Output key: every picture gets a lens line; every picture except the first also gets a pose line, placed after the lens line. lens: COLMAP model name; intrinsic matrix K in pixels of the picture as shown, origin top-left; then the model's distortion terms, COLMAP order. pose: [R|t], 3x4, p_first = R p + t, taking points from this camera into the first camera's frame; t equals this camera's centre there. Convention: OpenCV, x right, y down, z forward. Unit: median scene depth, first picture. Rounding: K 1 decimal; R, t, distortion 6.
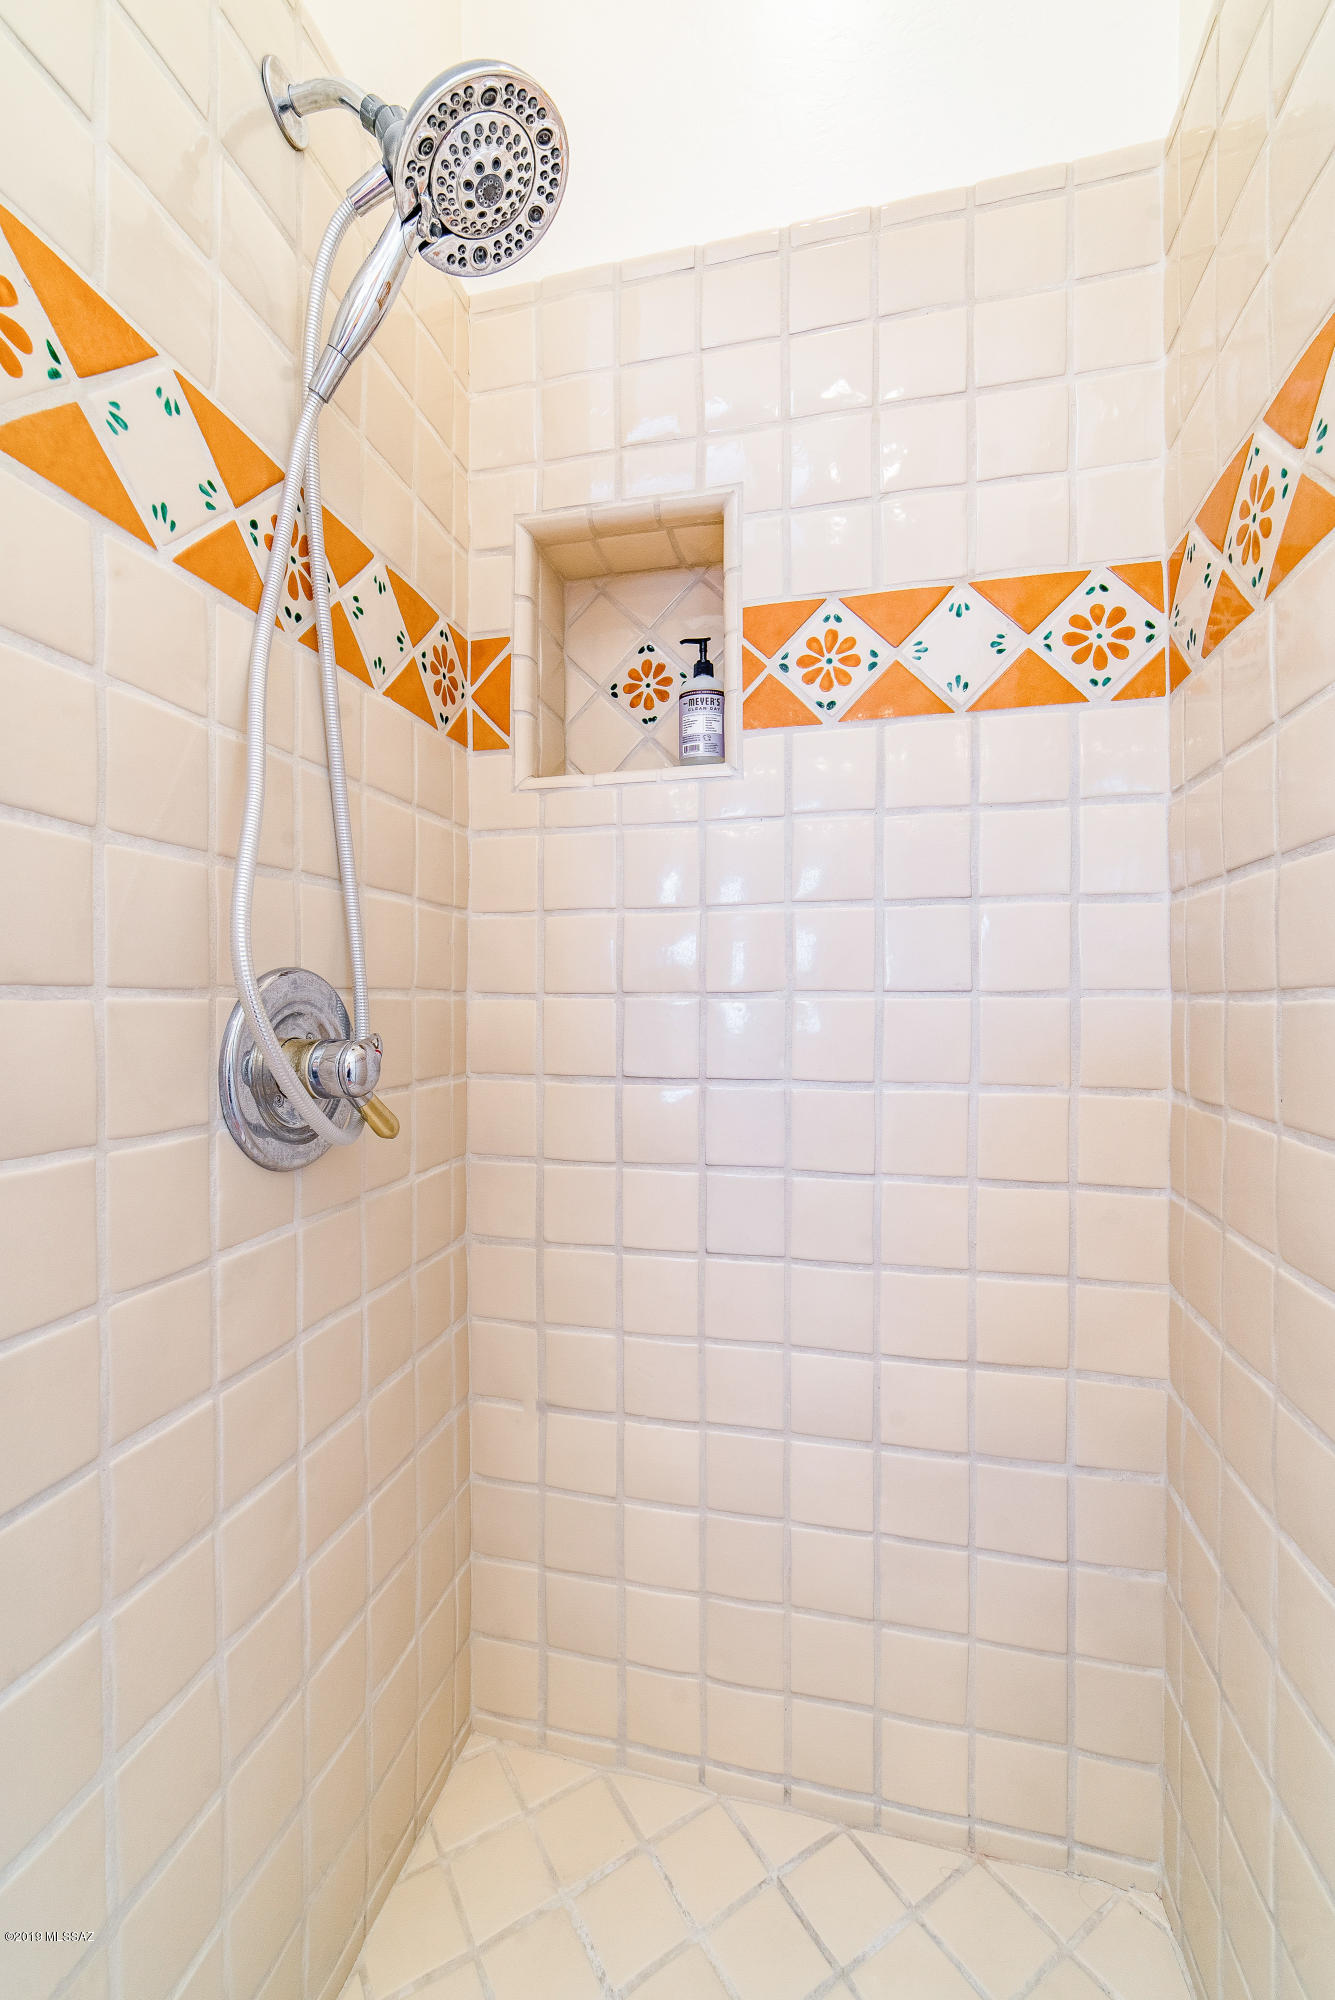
lens RADIAL K [[782.1, 0, 669.4], [0, 782.1, 997.4], [0, 0, 1]] dist [-0.003908, 0.000800]
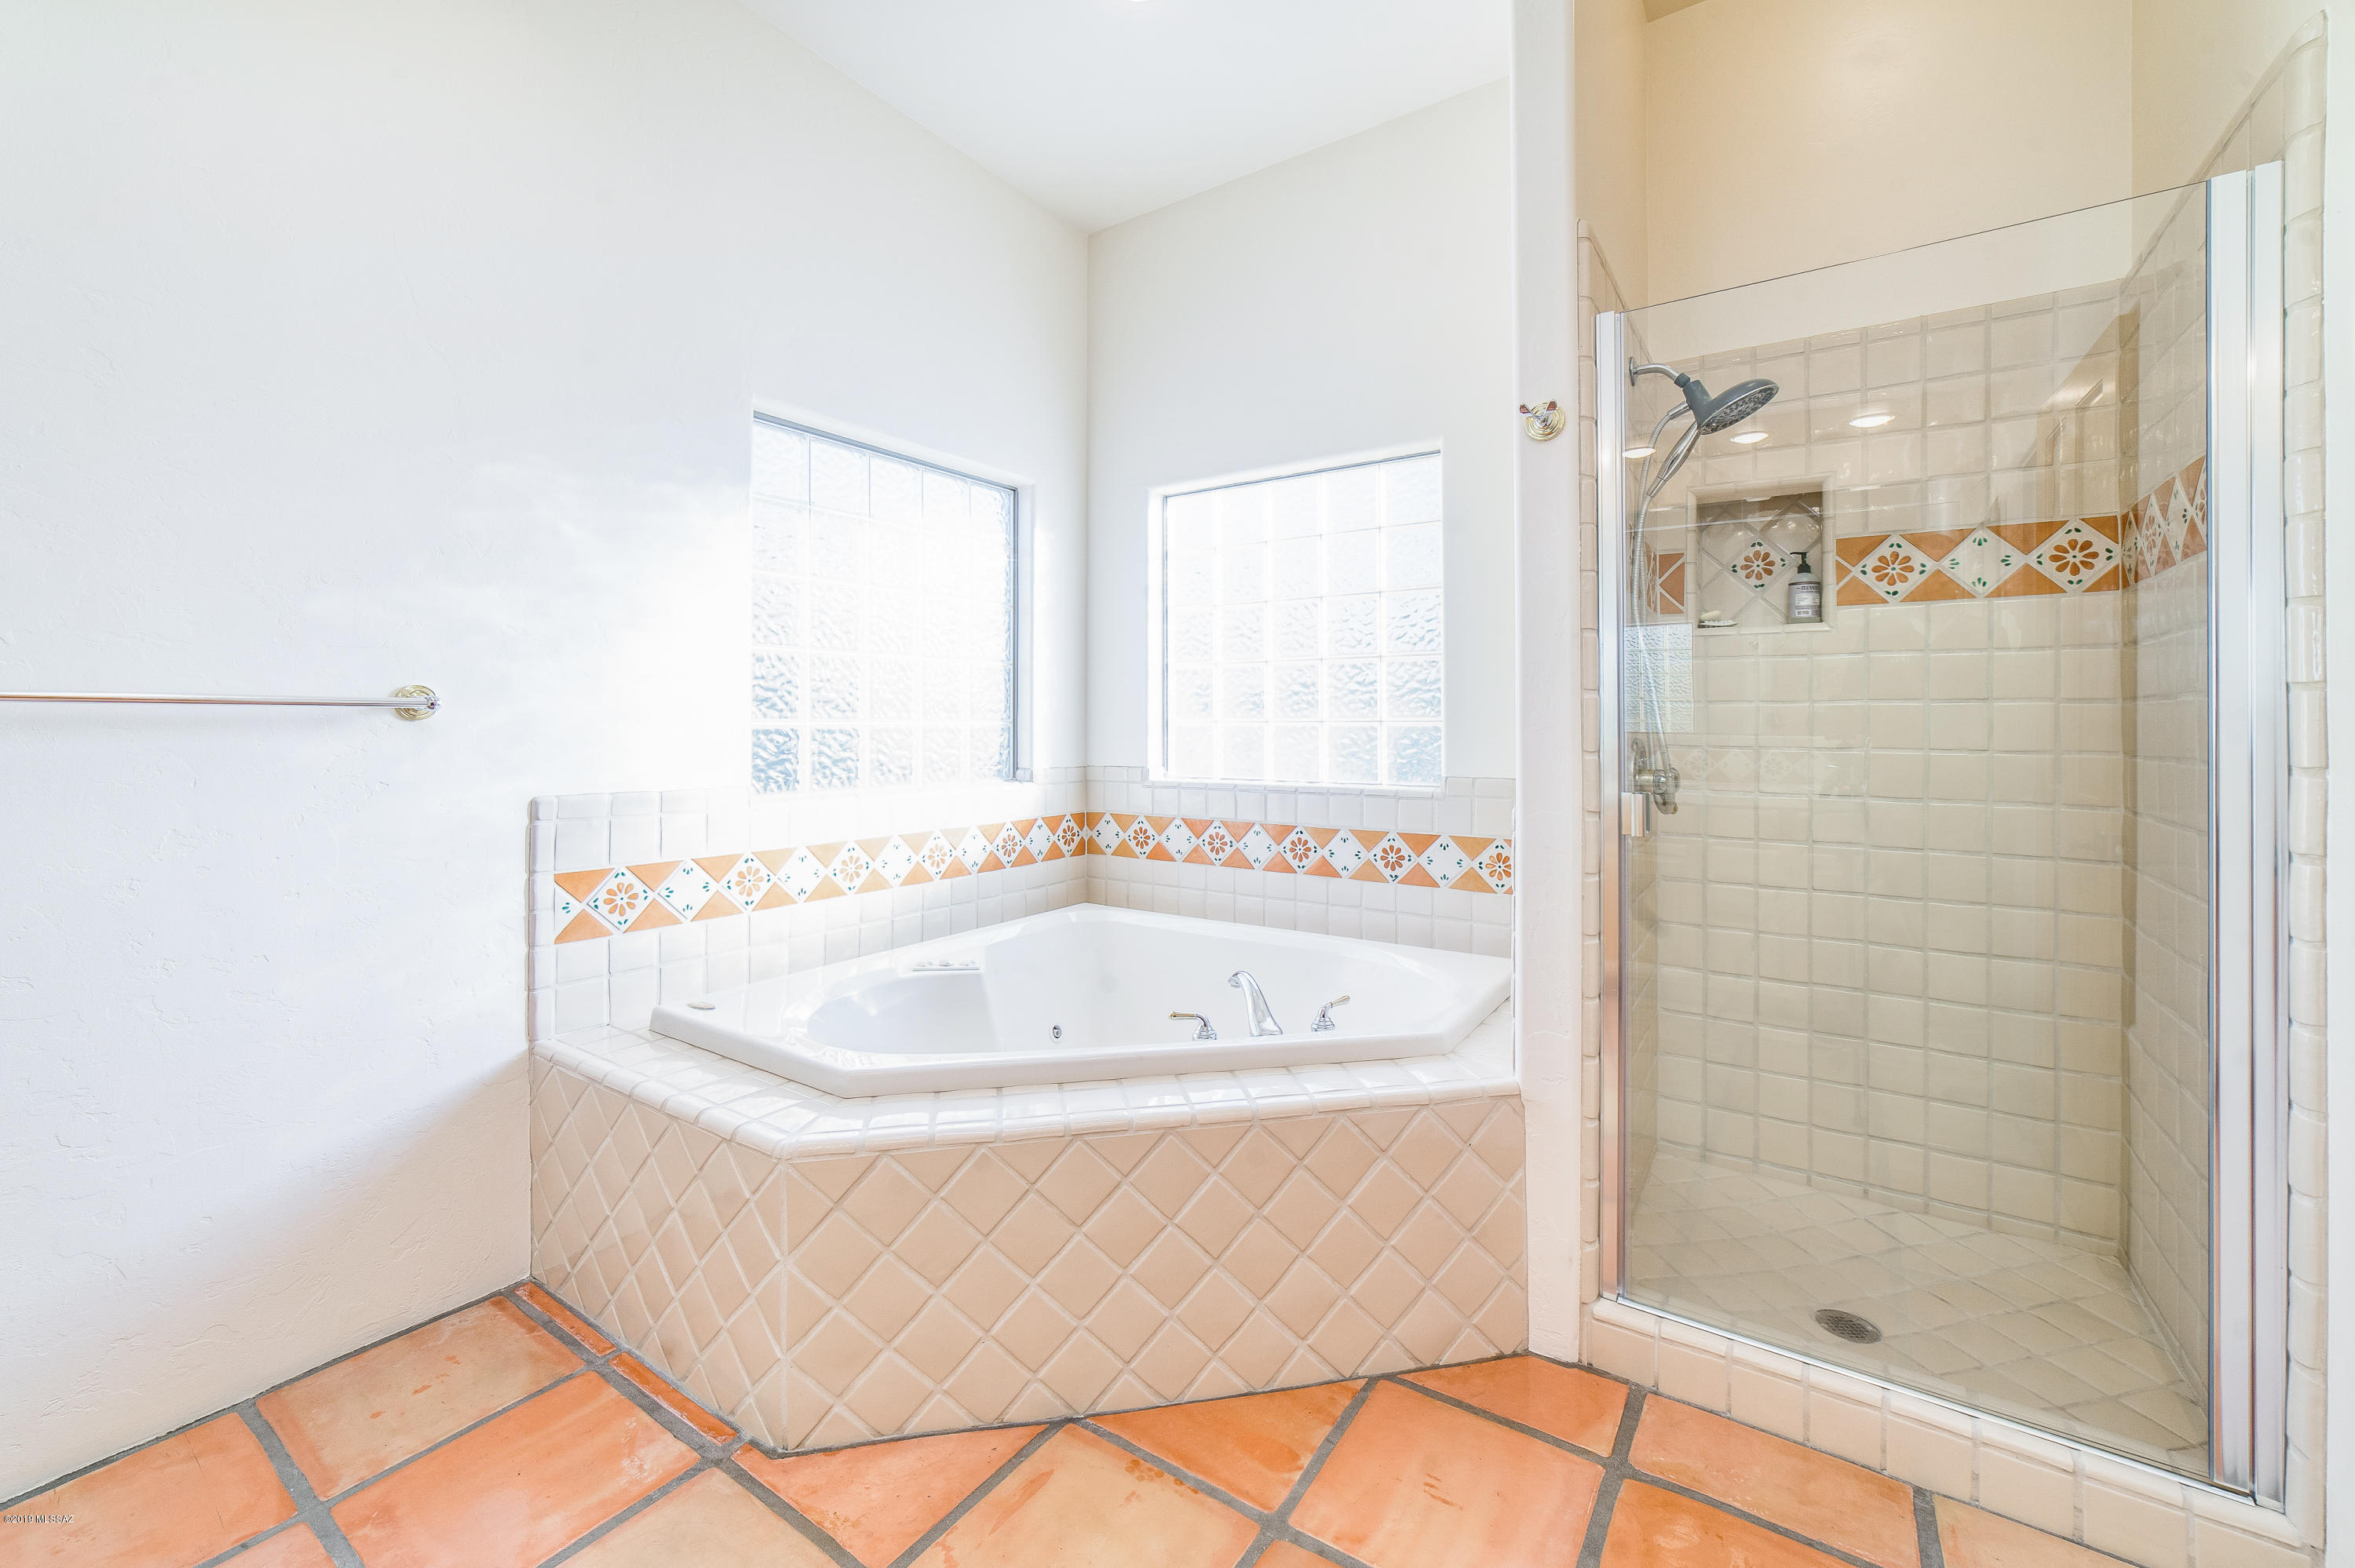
lens RADIAL K [[920.8, 0, 1211.3], [0, 920.8, 706.1], [0, 0, 1]] dist [-0.003908, 0.000800]
pose [[0.940016, 0.007397, -0.341050, -0.564939], [-0.016367, 0.999591, -0.023431, -0.031801], [0.340738, 0.027608, 0.939753, -1.570546]]
